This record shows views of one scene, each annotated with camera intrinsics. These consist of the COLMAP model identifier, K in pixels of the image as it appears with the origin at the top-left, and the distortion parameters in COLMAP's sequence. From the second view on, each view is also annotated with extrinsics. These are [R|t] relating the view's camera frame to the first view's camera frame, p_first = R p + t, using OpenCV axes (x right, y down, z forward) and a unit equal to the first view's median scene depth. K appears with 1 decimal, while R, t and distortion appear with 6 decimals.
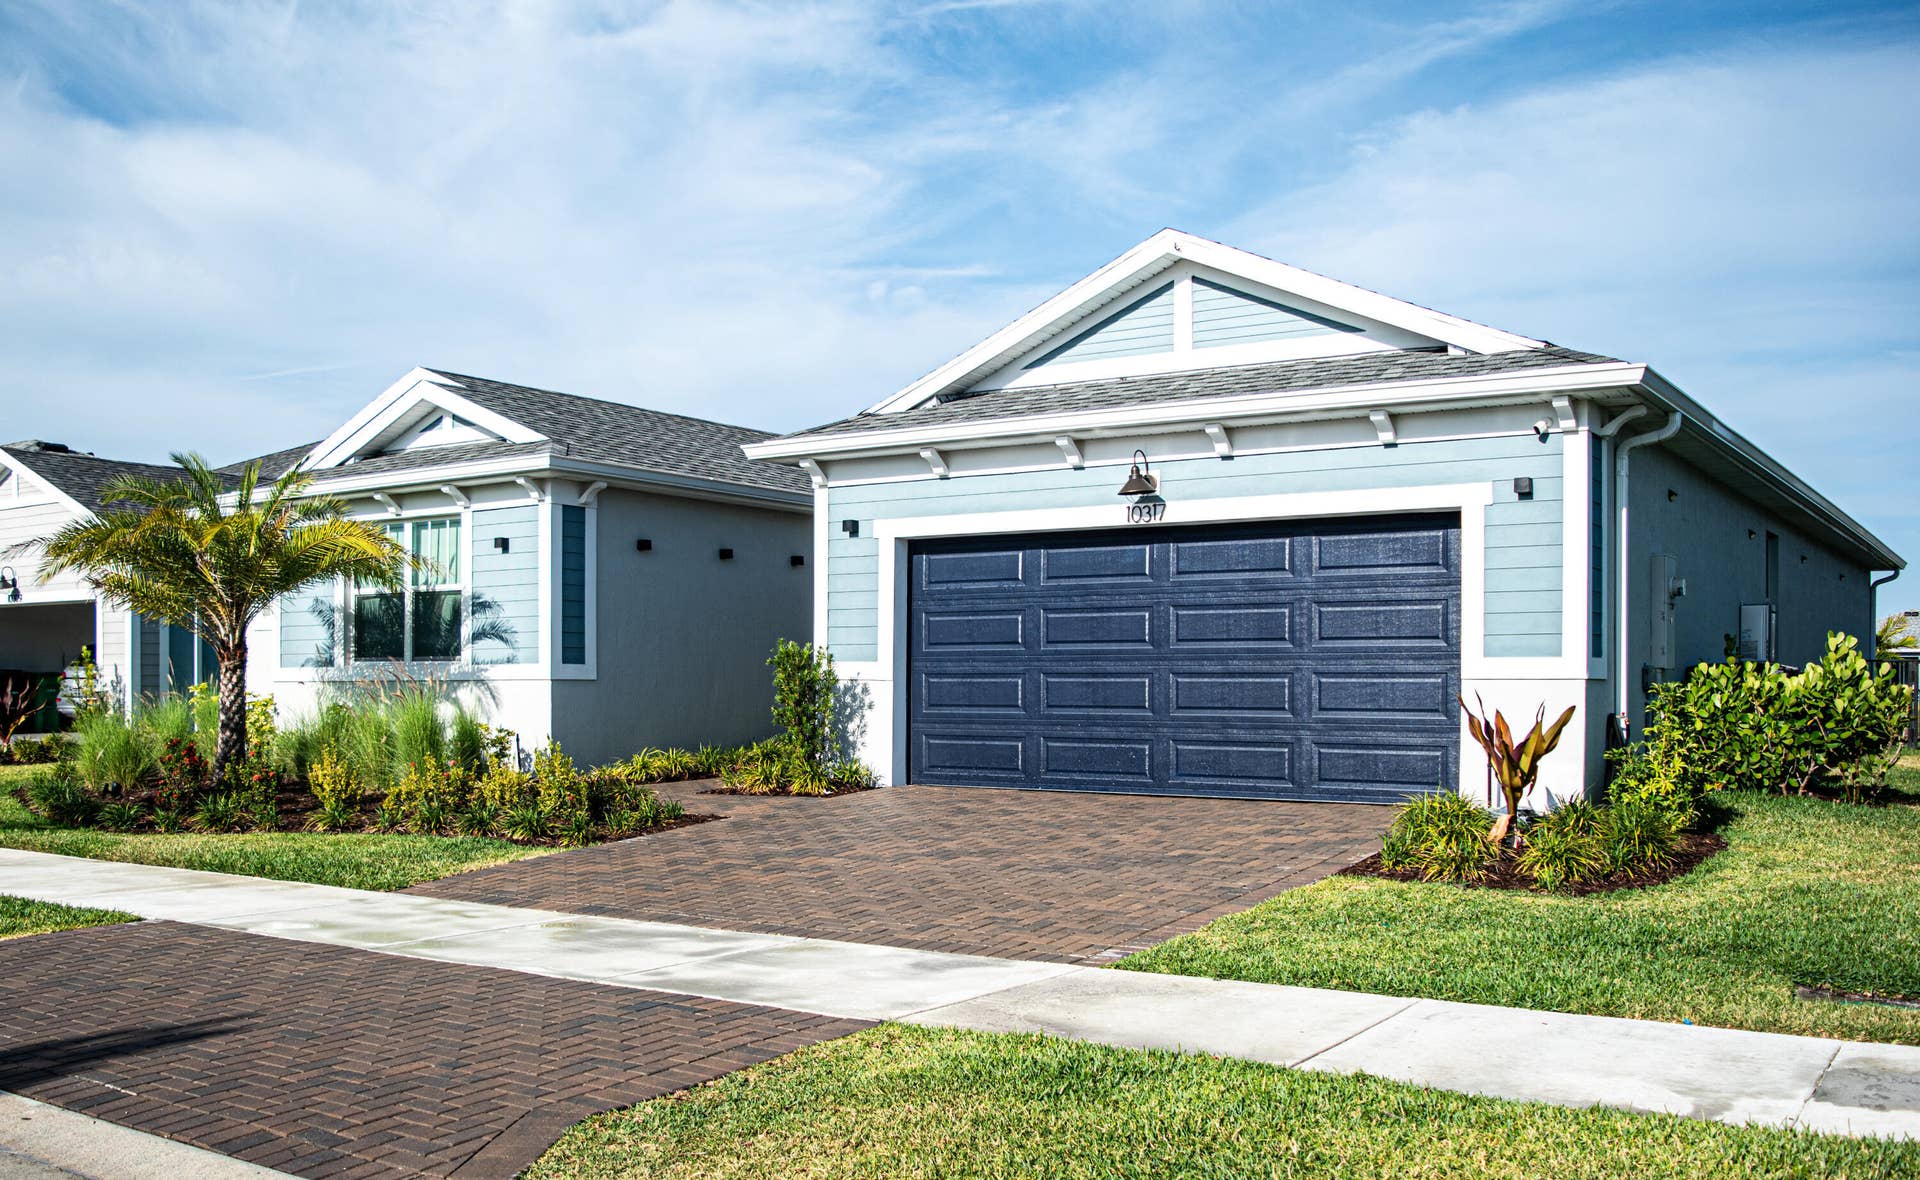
lens RADIAL K [[1685.1, 0, 997.2], [0, 1685.1, 725.3], [0, 0, 1]] dist [-0.083735, 0.020479]
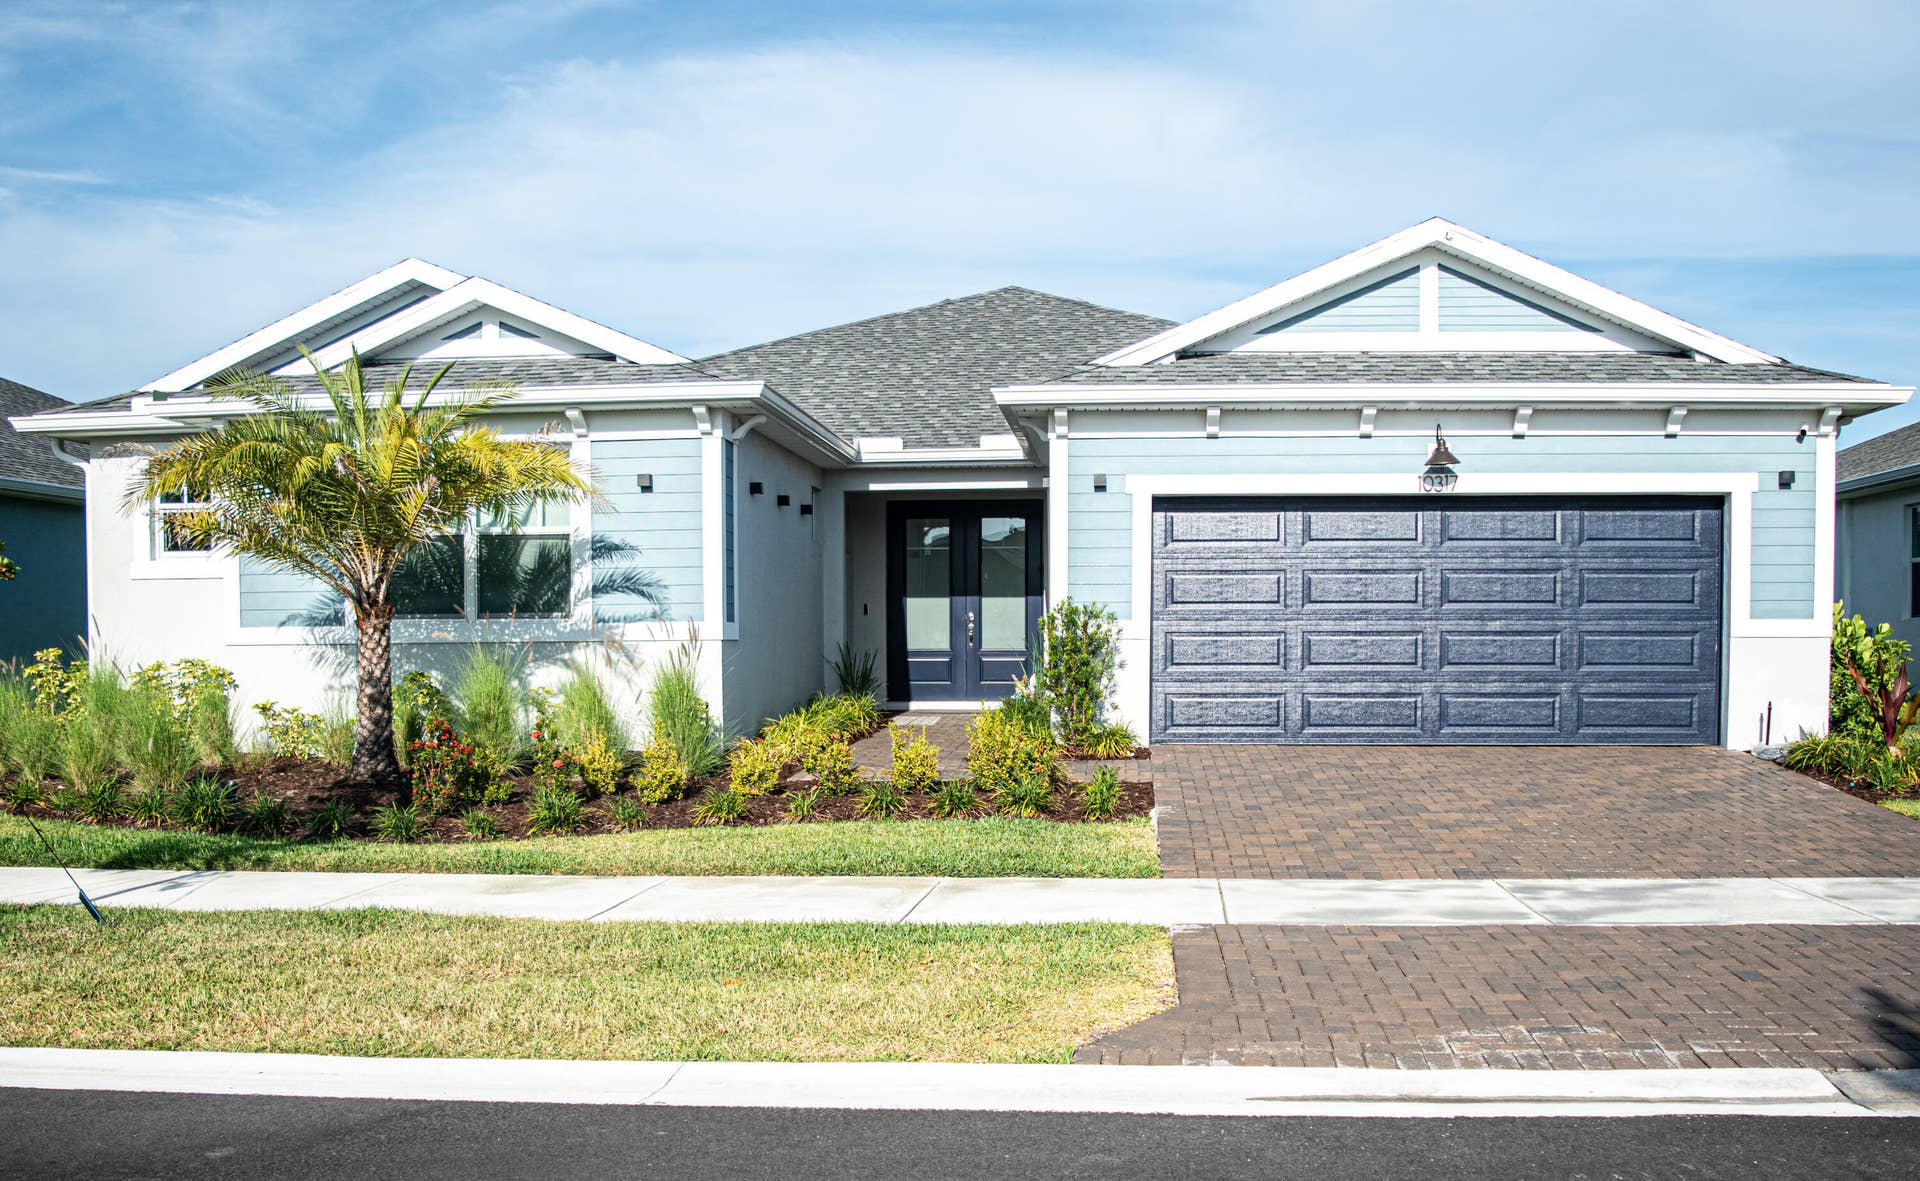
lens RADIAL K [[1685.1, 0, 997.2], [0, 1685.1, 725.8], [0, 0, 1]] dist [-0.083735, 0.020479]
pose [[0.879622, -0.029392, 0.474765, -0.615265], [0.016092, 0.999357, 0.032055, -0.008928], [-0.475402, -0.020556, 0.879529, 0.173773]]
